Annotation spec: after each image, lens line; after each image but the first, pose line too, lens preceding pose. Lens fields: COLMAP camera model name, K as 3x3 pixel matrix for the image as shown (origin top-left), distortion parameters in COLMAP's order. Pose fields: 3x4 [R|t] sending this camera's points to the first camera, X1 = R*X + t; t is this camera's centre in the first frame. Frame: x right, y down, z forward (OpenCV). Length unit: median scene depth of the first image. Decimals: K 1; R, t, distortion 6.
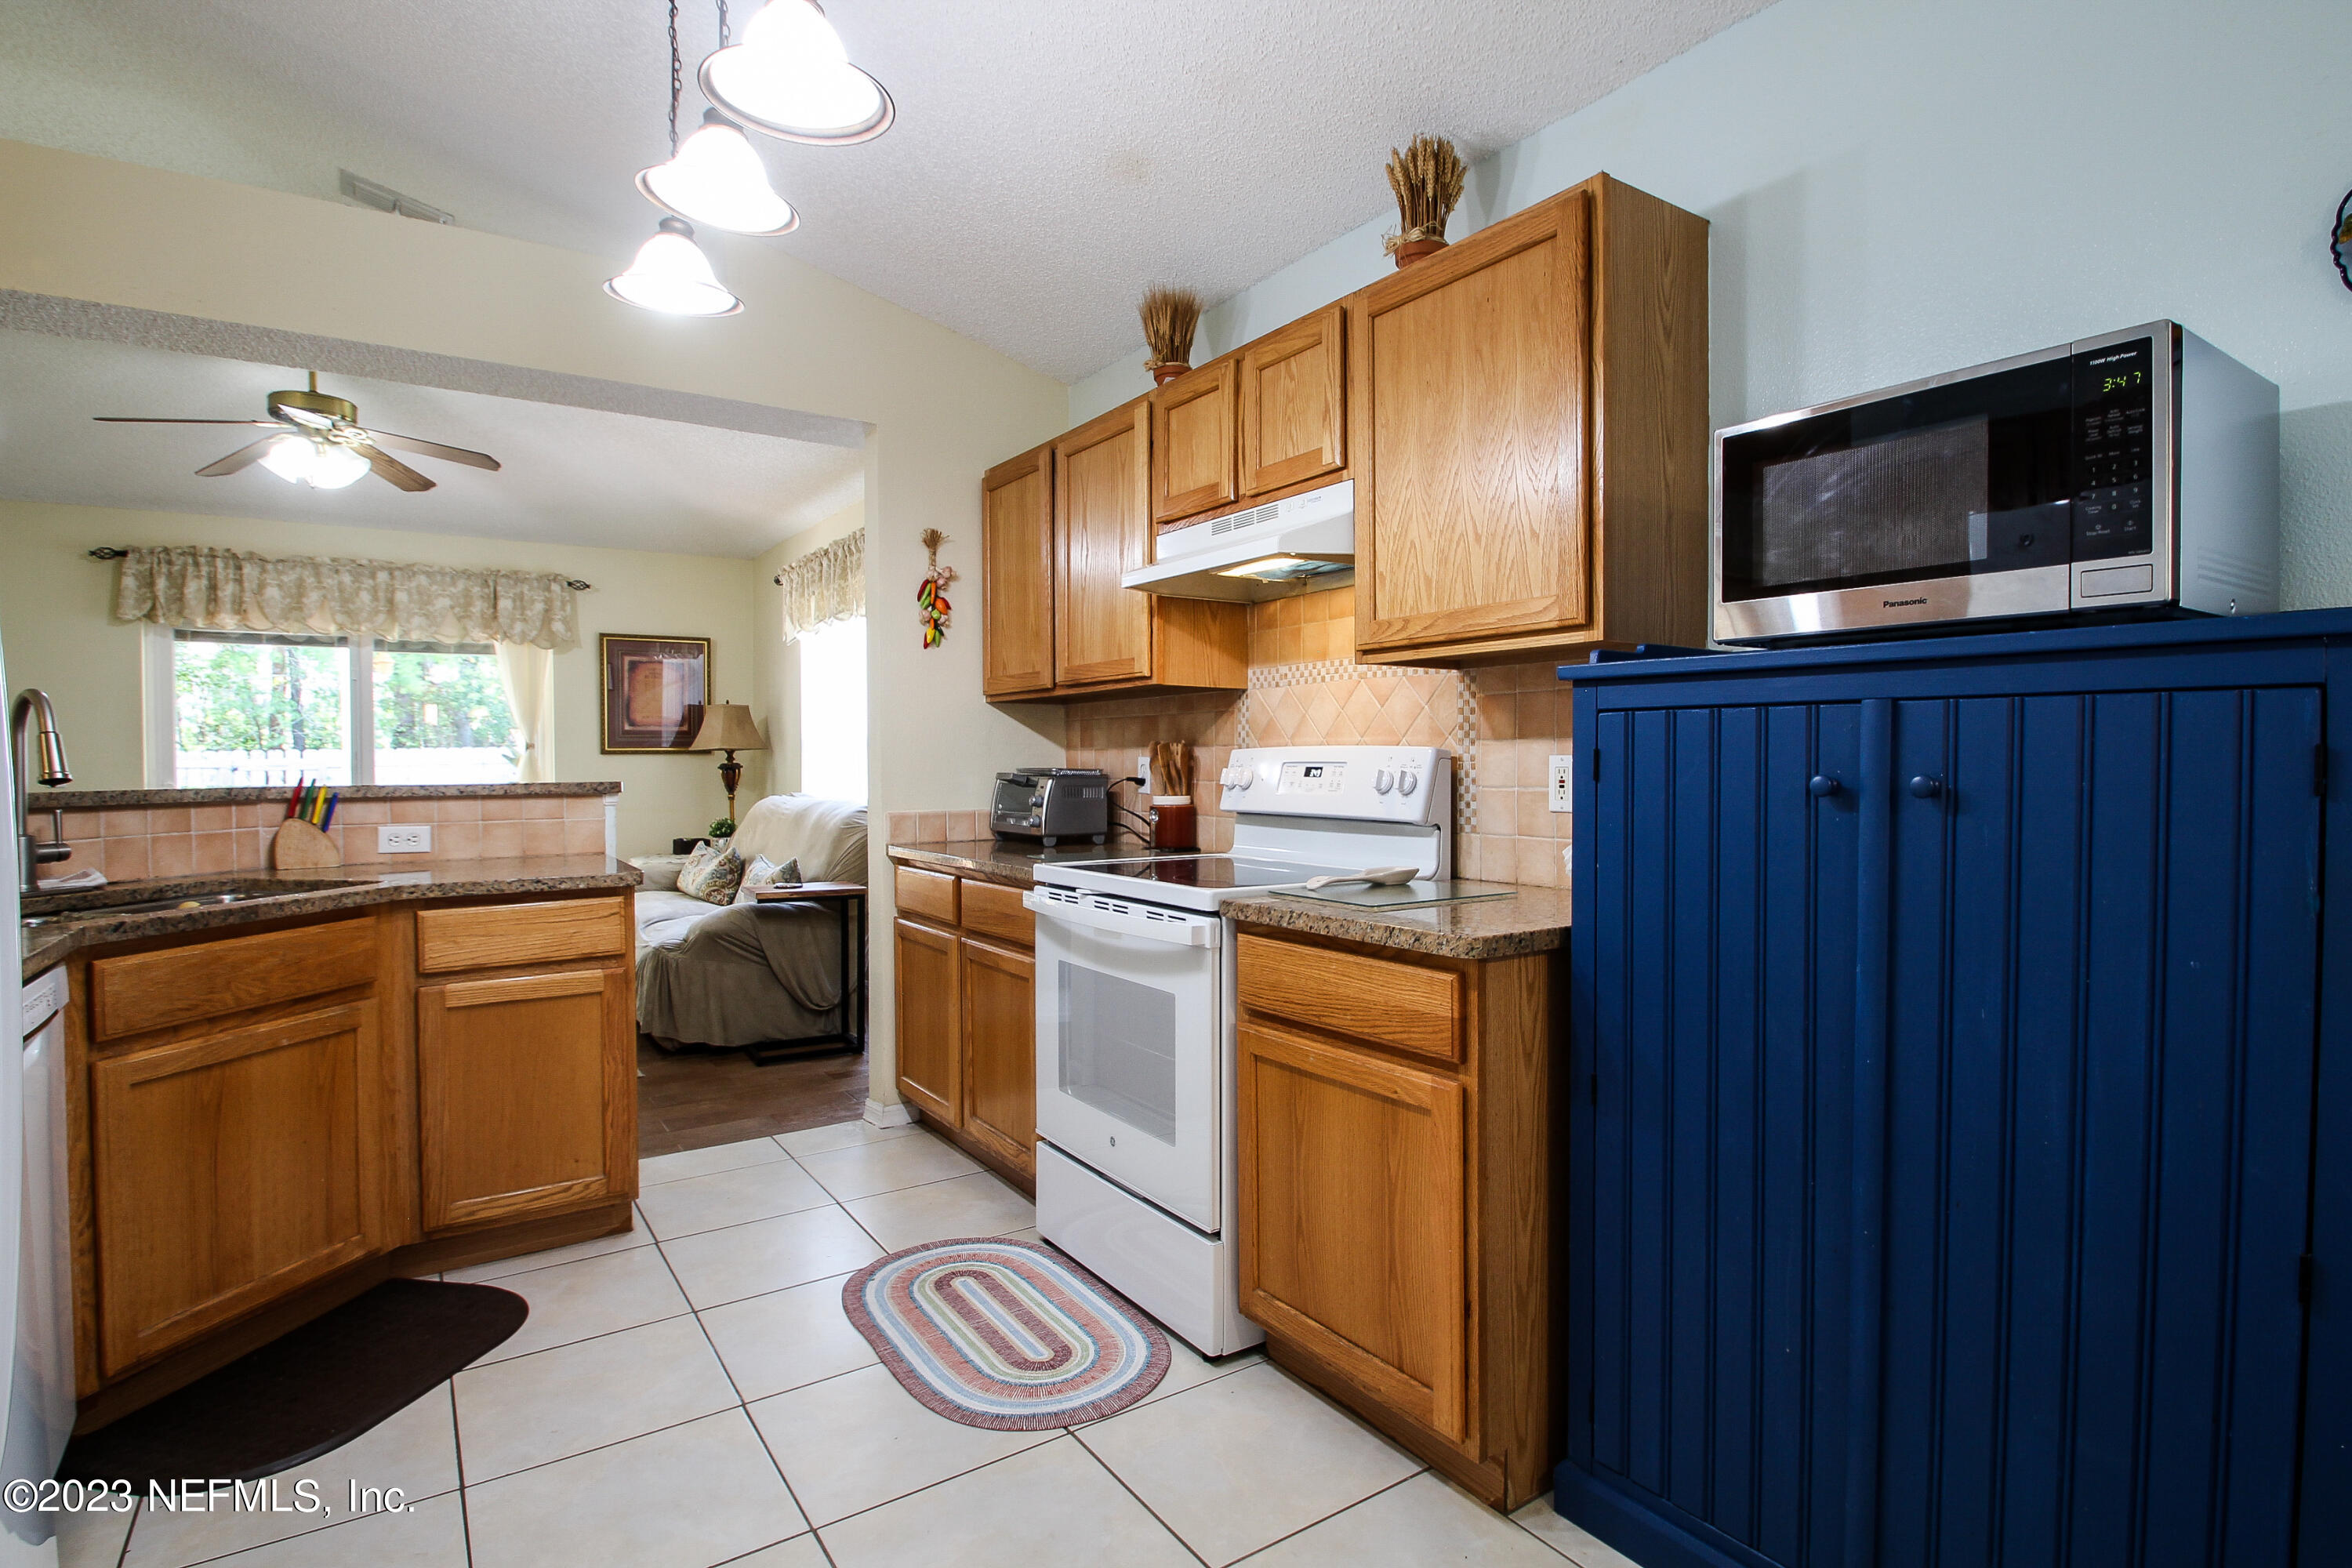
lens RADIAL K [[1160.5, 0, 1218.5], [0, 1160.5, 778.7], [0, 0, 1]] dist [-0.008883, -0.010553]
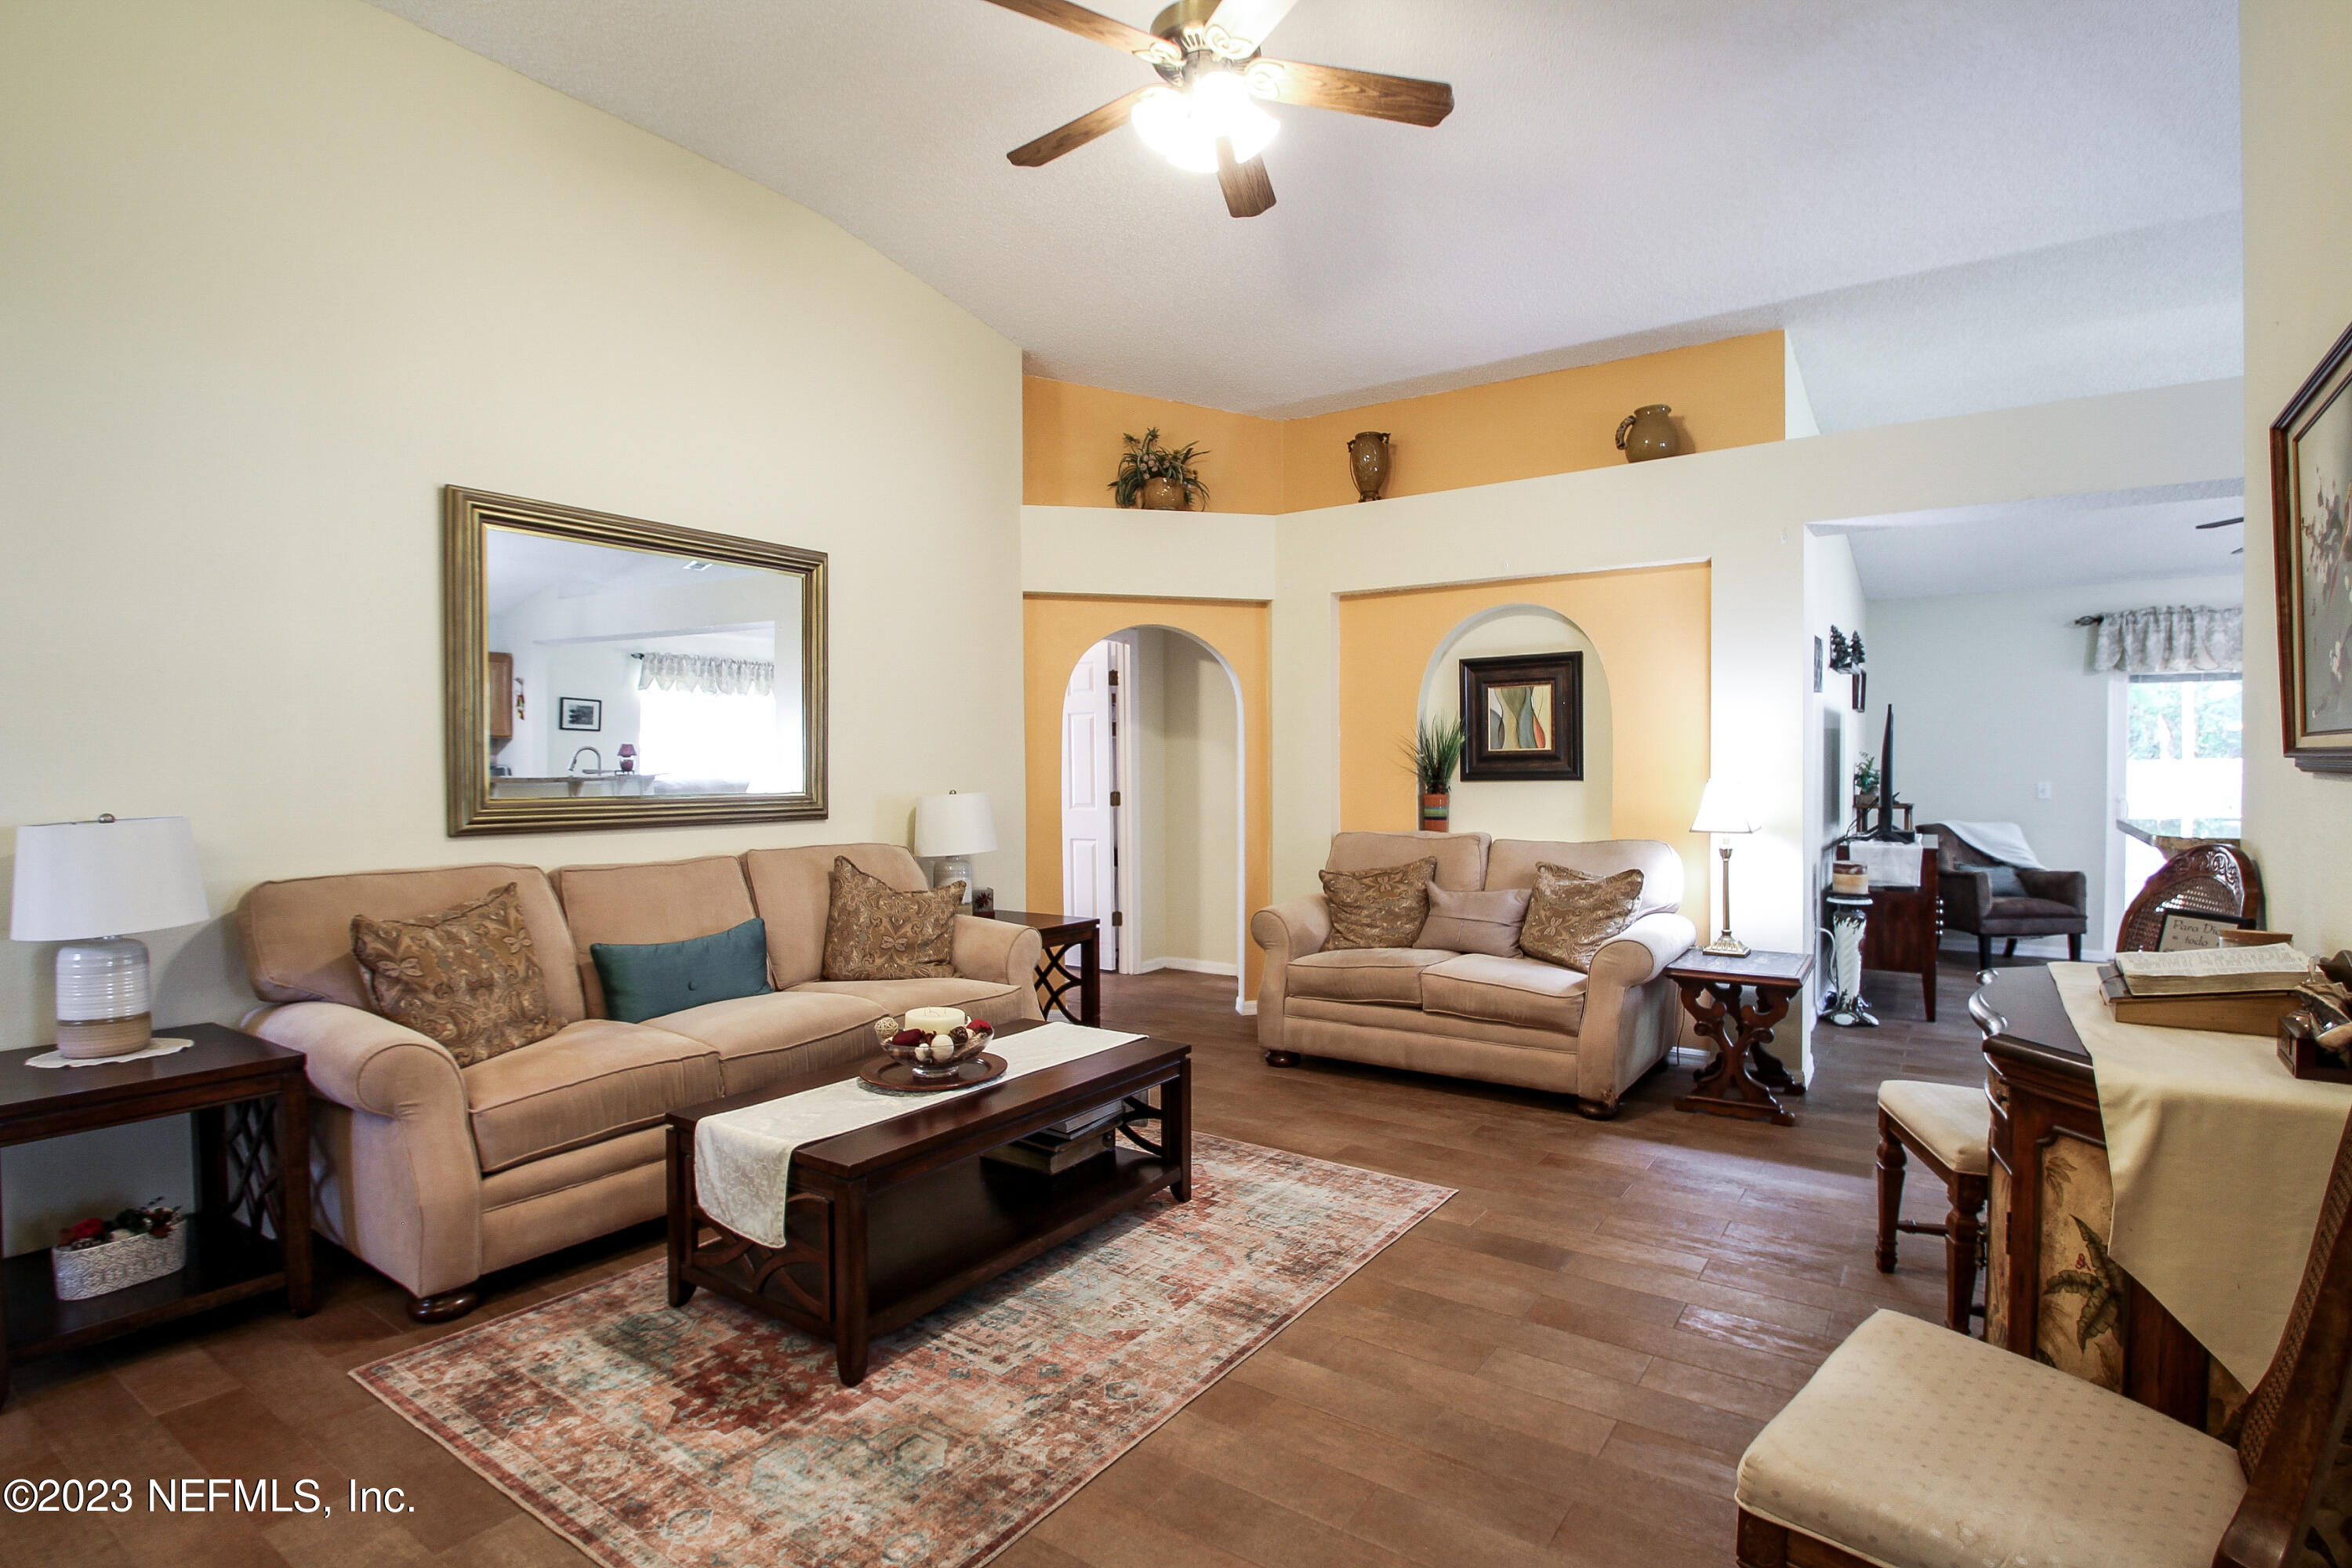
lens RADIAL K [[1146.3, 0, 1205.9], [0, 1146.3, 794.4], [0, 0, 1]] dist [-0.009237, -0.005565]
pose [[0.344758, 0.027632, -0.938285, -0.093748], [-0.017987, 0.999578, 0.022828, -0.010180], [0.938519, 0.009007, 0.345109, -0.385999]]
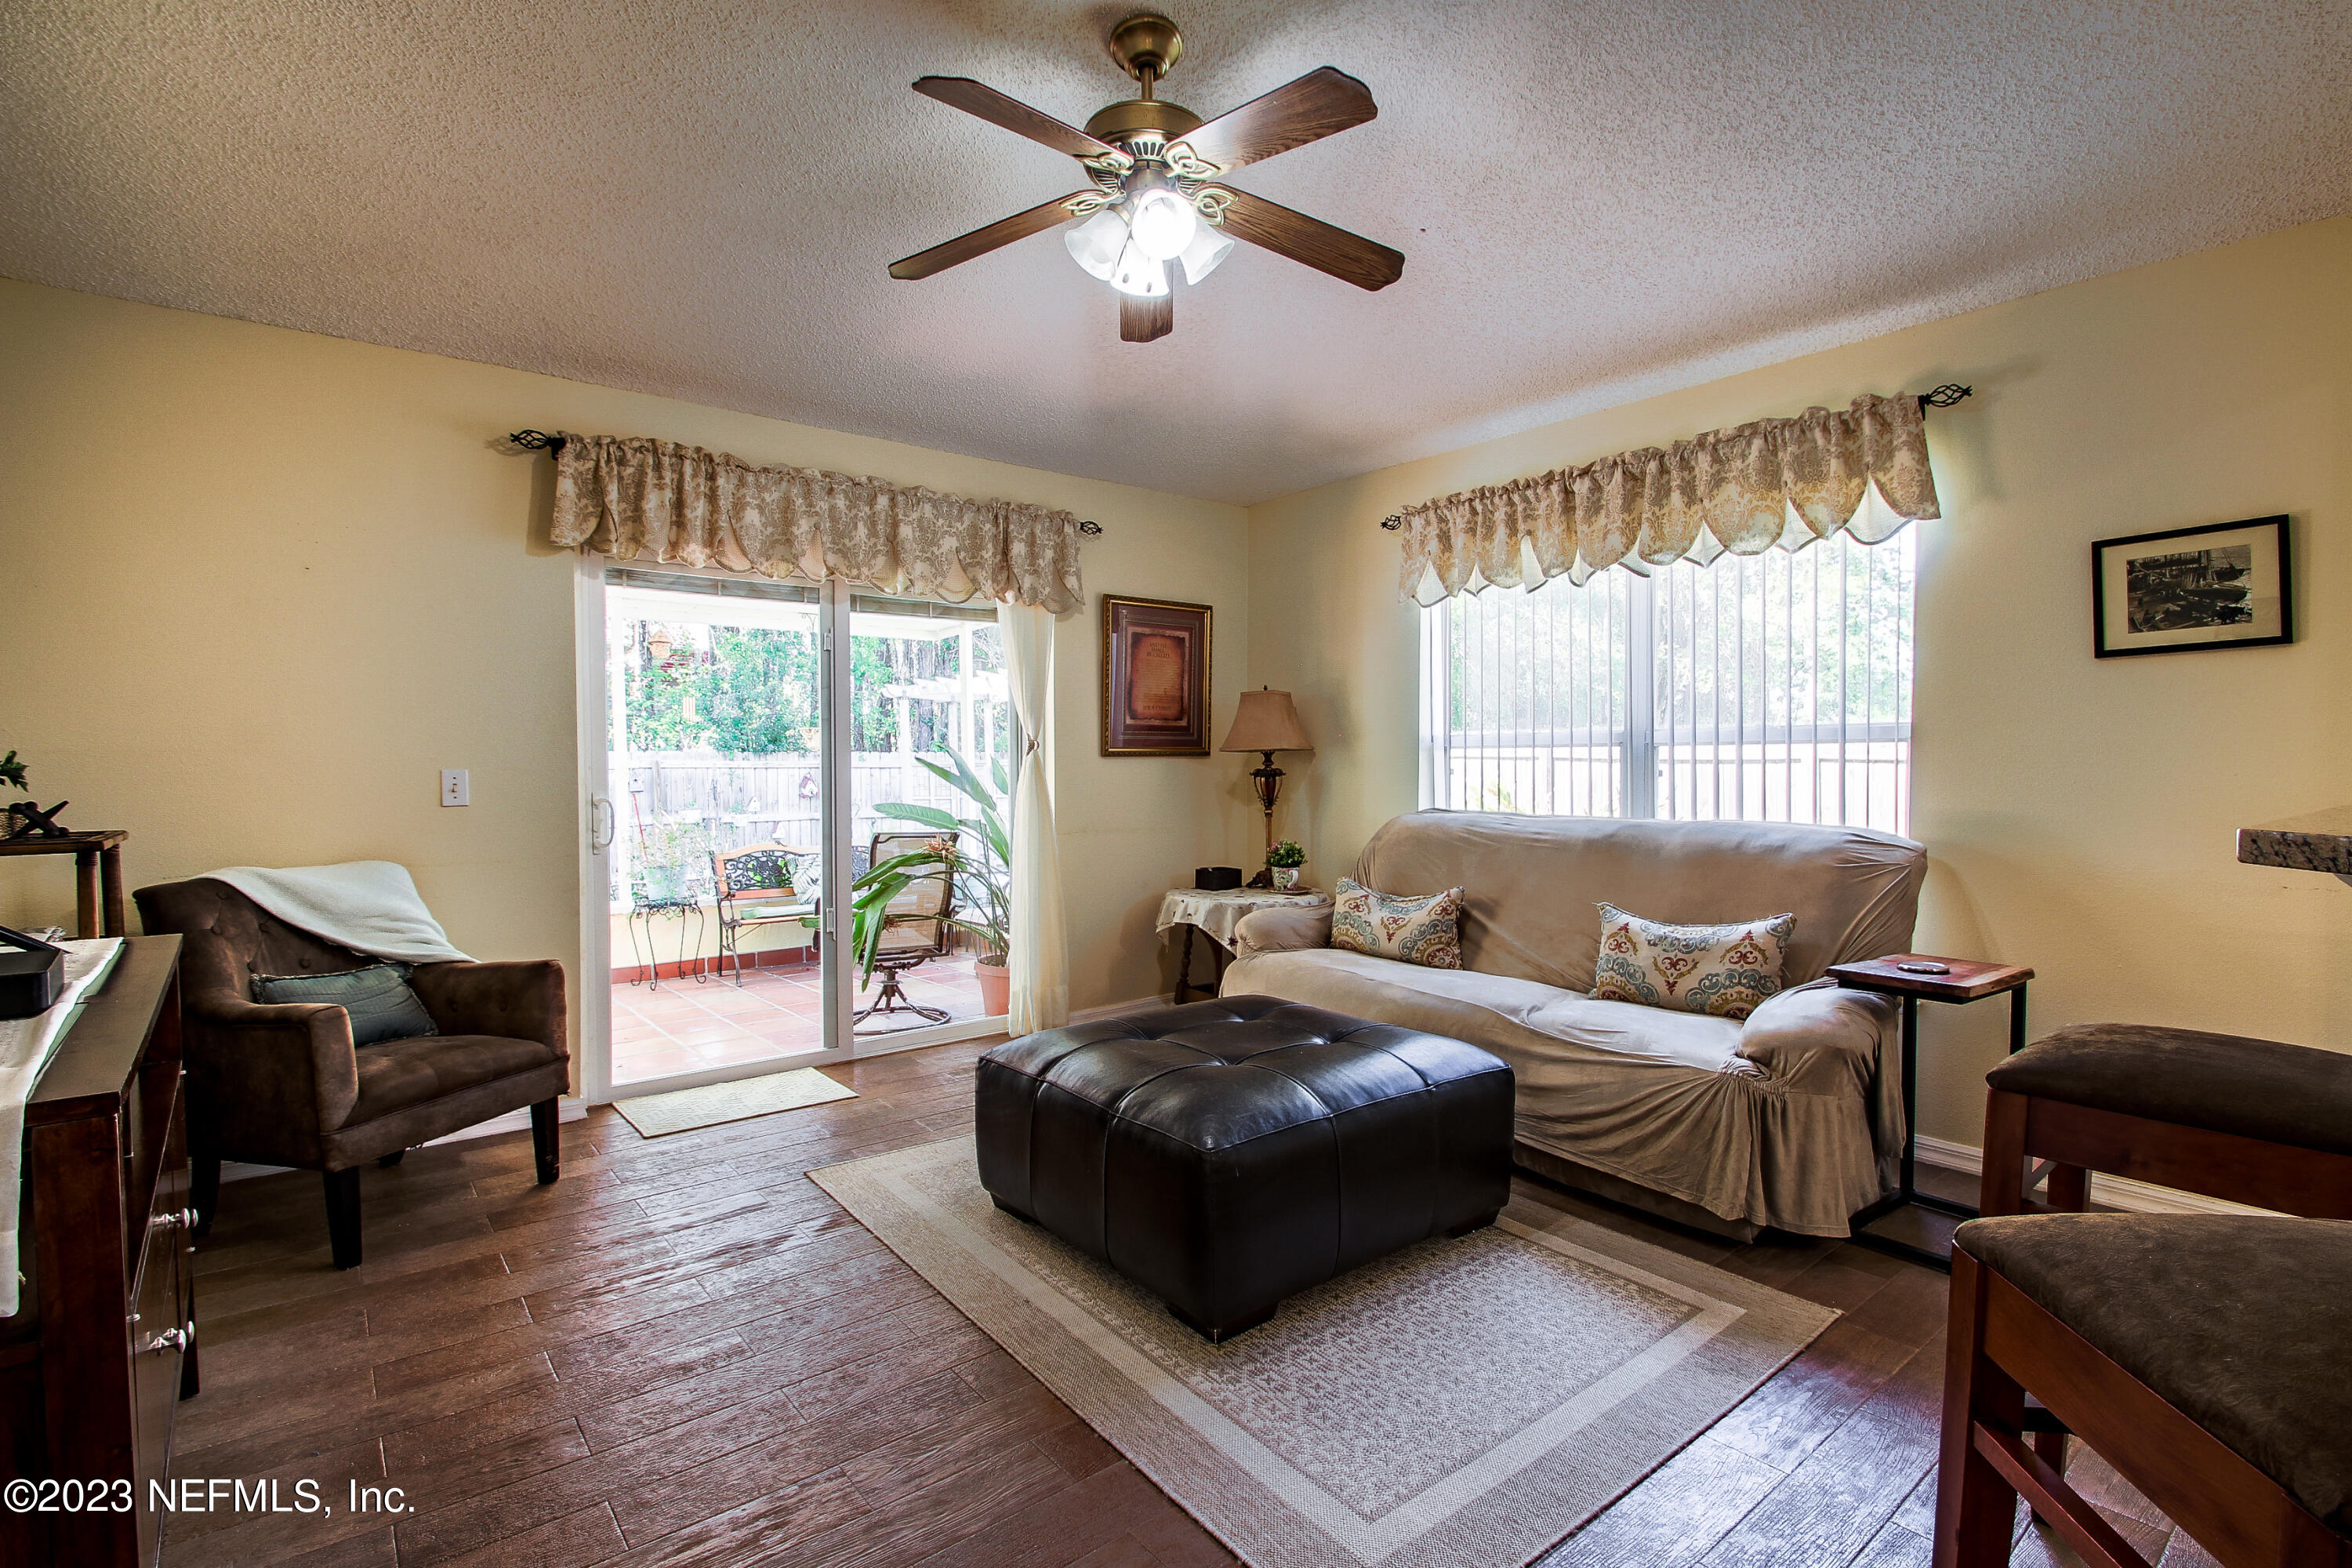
lens RADIAL K [[1098.4, 0, 1212.3], [0, 1098.4, 781.6], [0, 0, 1]] dist [0.007787, -0.012806]
pose [[0.997625, 0.000250, 0.068875, -0.621803], [-0.000206, 1.000000, -0.000637, -0.005491], [-0.068875, 0.000621, 0.997625, 0.346060]]
